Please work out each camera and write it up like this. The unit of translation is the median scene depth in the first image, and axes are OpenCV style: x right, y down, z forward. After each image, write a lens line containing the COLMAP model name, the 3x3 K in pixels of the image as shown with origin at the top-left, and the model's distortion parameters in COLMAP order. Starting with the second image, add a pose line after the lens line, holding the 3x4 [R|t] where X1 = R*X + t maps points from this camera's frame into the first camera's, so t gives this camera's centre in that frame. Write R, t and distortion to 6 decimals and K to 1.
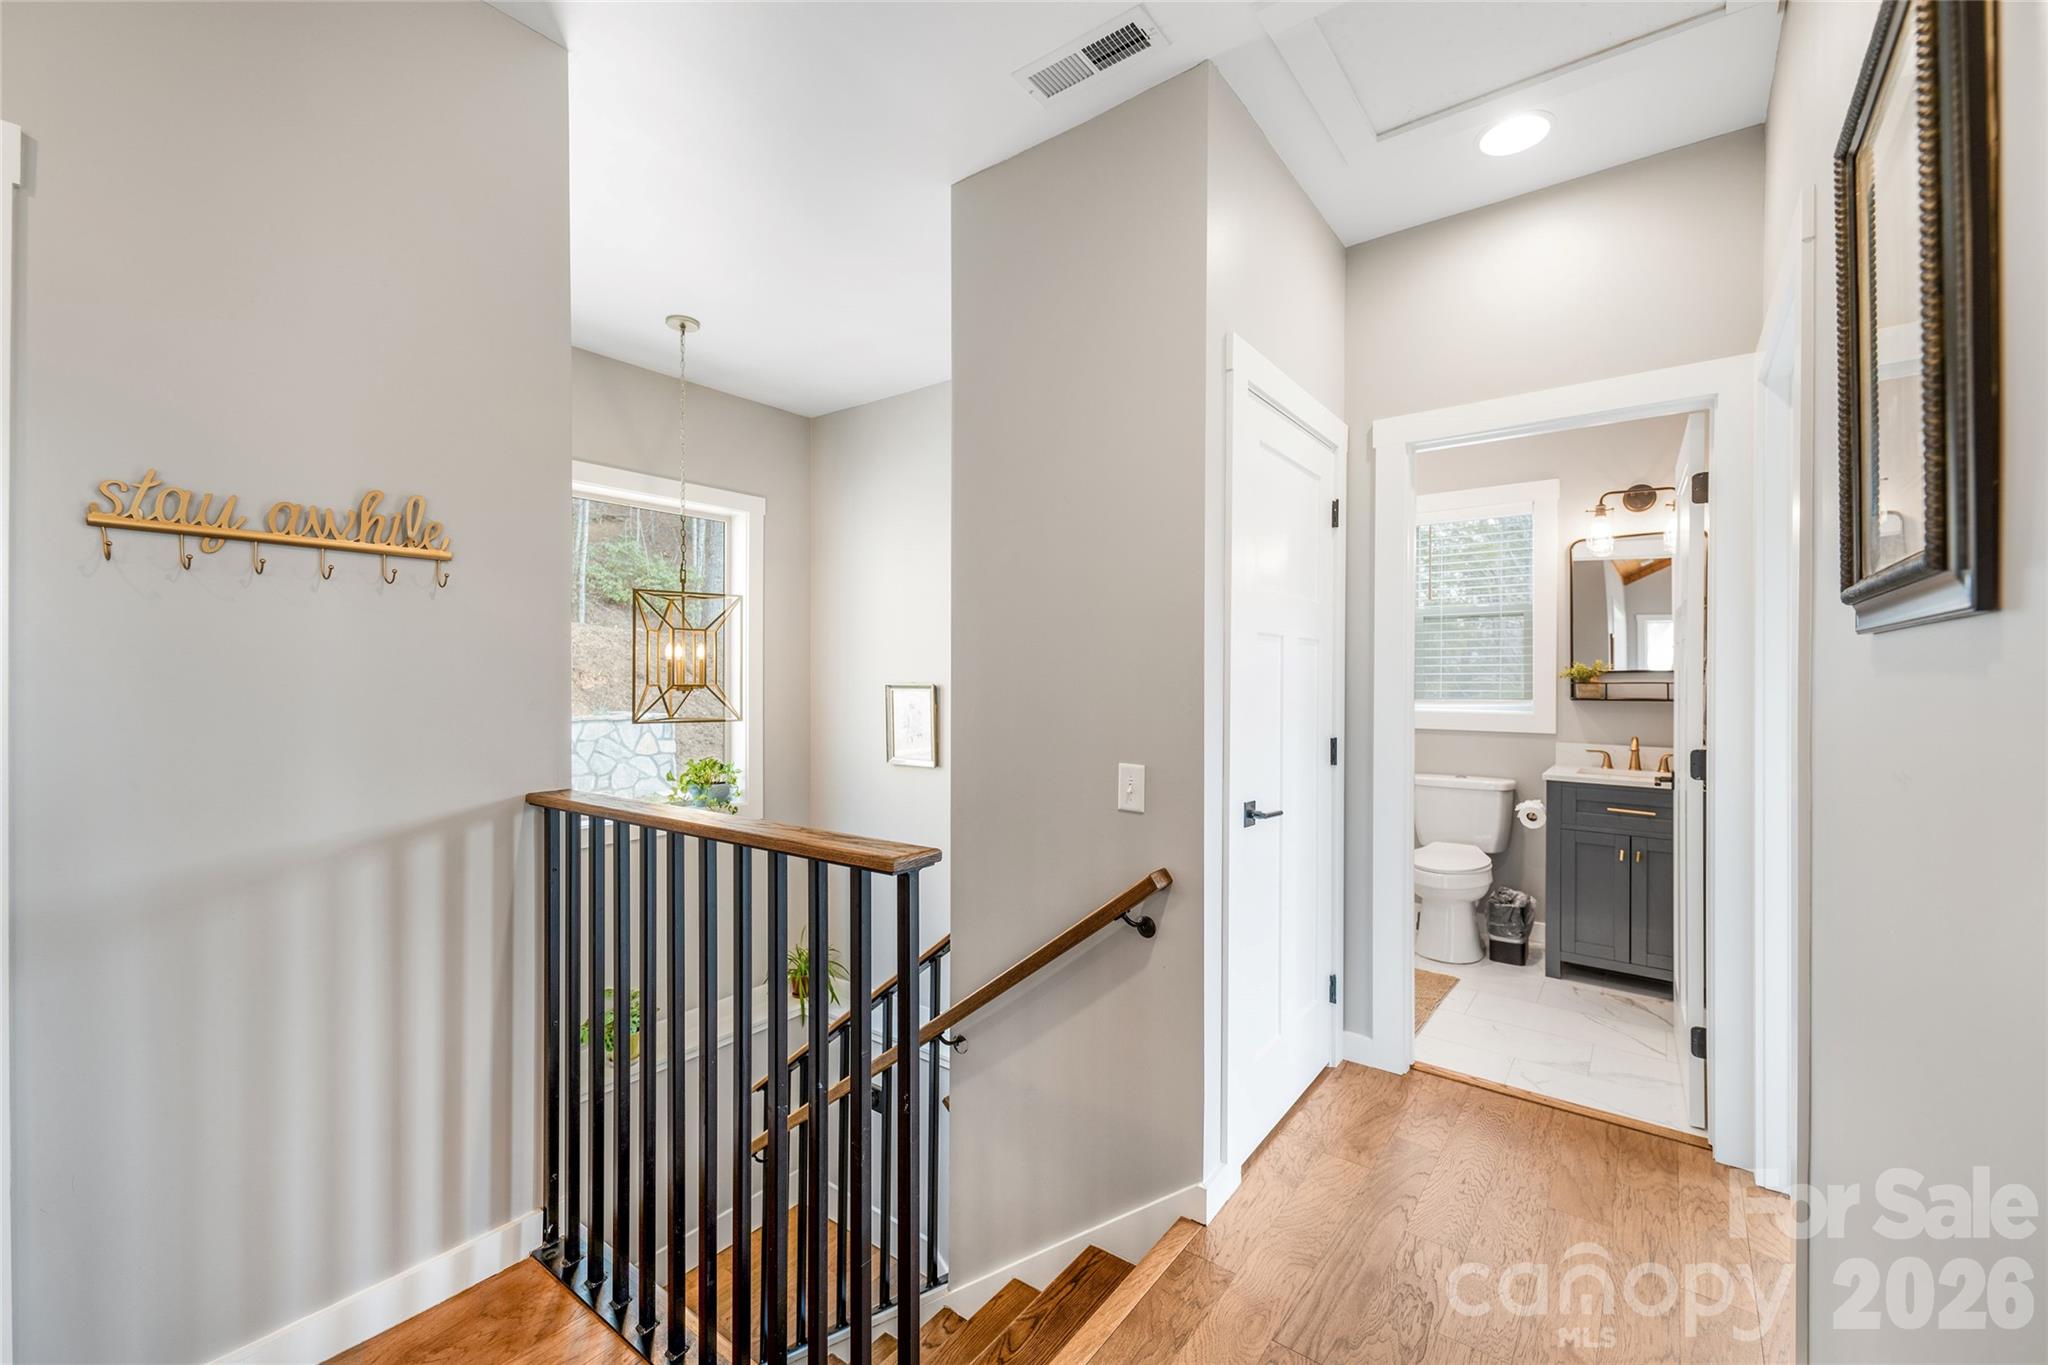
lens RADIAL K [[834.0, 0, 1019.5], [0, 834.0, 682.9], [0, 0, 1]] dist [0.006358, -0.003515]
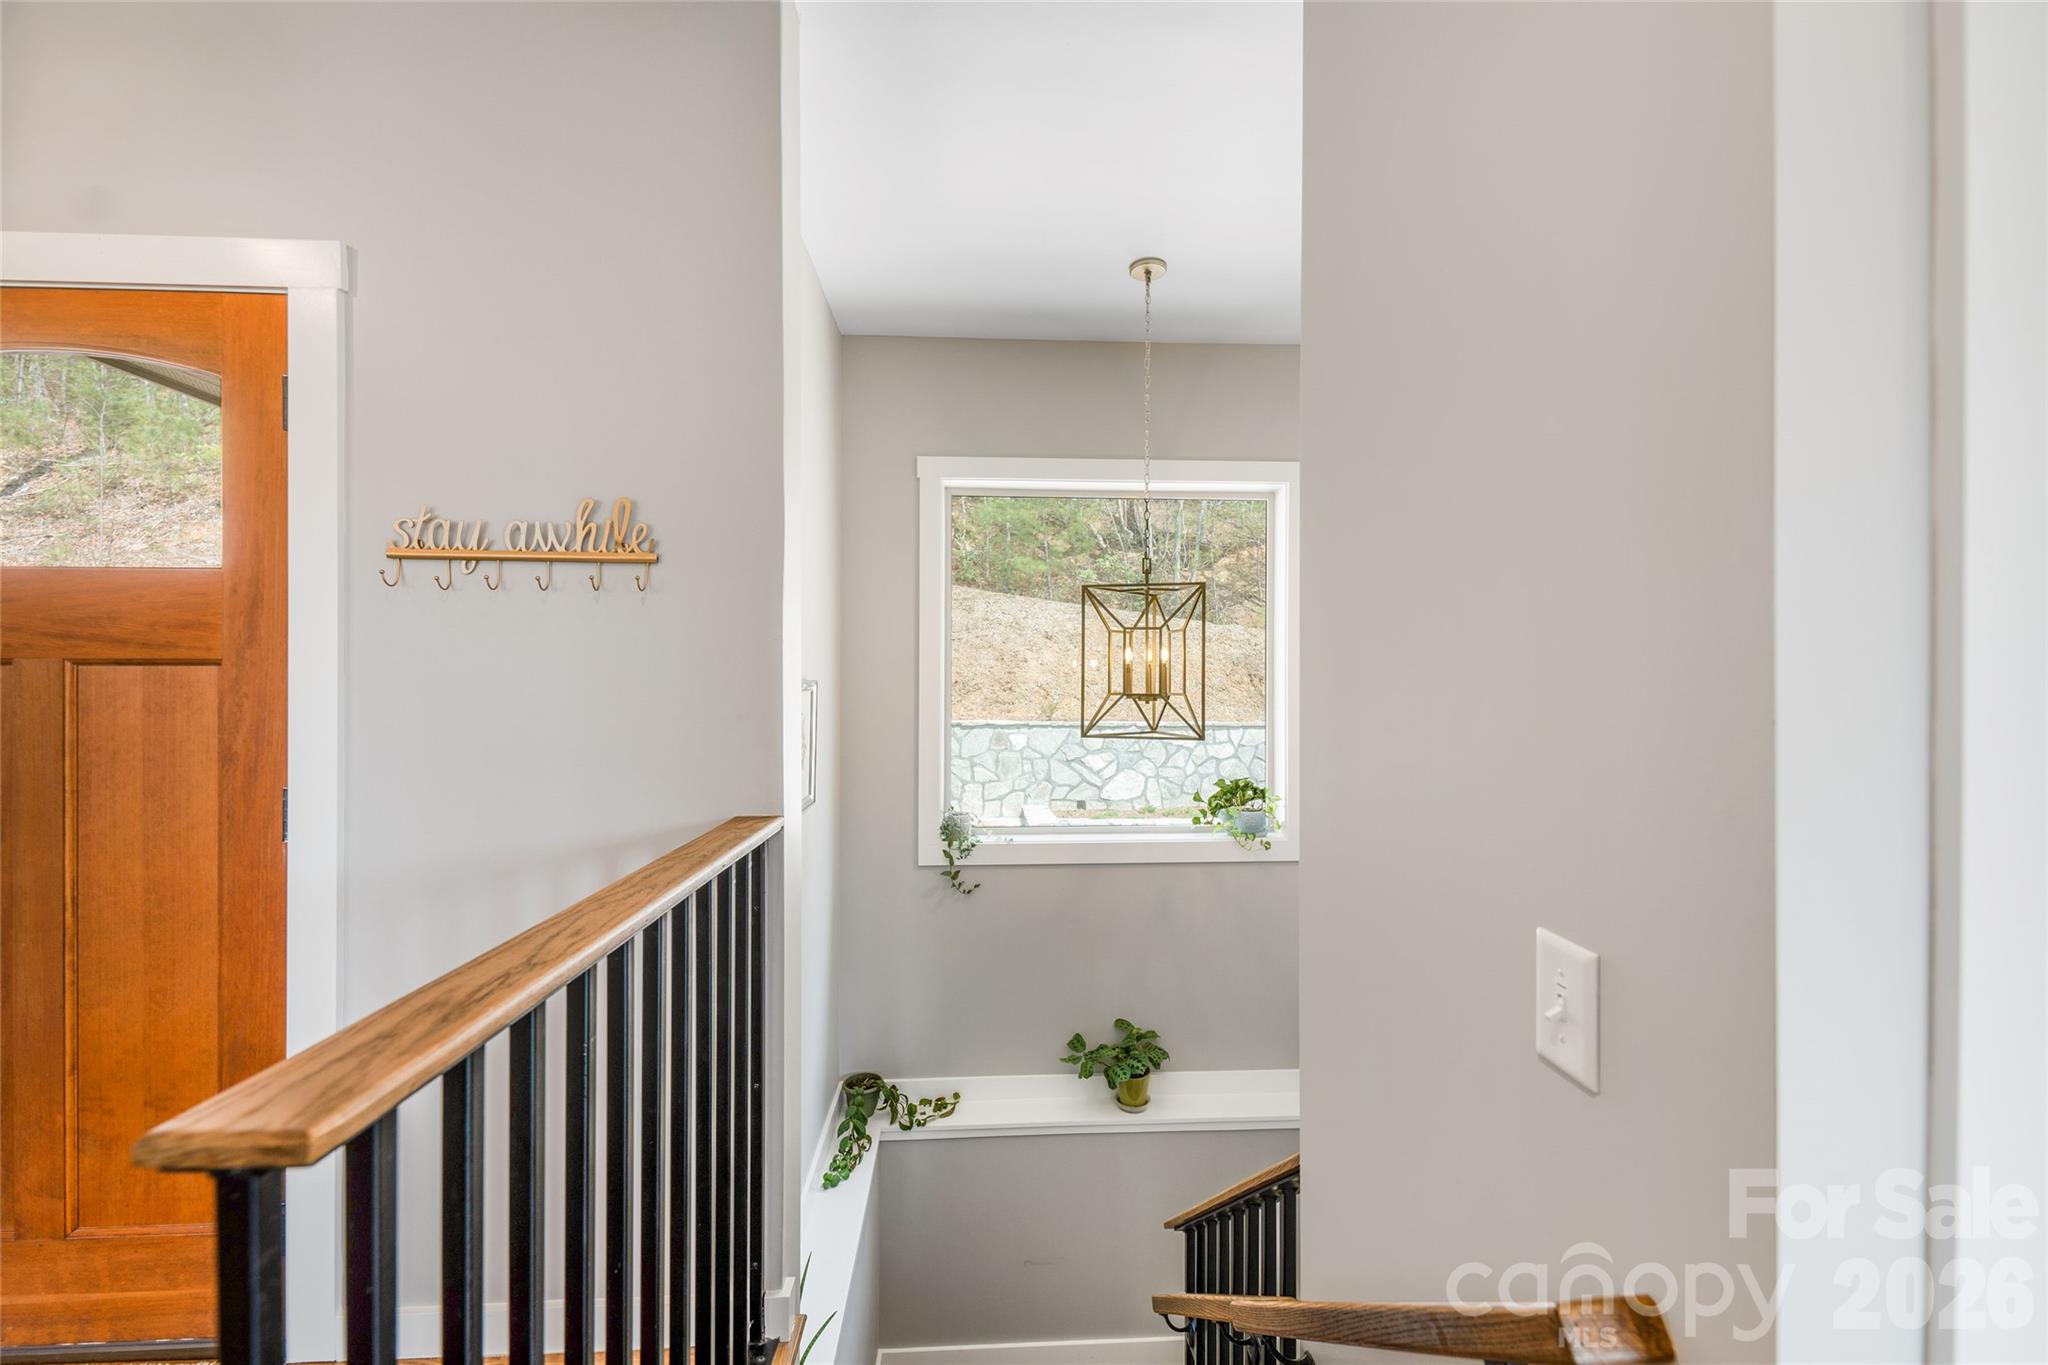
lens RADIAL K [[834.0, 0, 1020.3], [0, 834.0, 673.4], [0, 0, 1]] dist [0.006358, -0.003515]
pose [[0.661841, -0.003602, -0.749635, 0.248963], [-0.008376, 0.999890, -0.012200, -0.011446], [0.749597, 0.014353, 0.661739, 0.581946]]
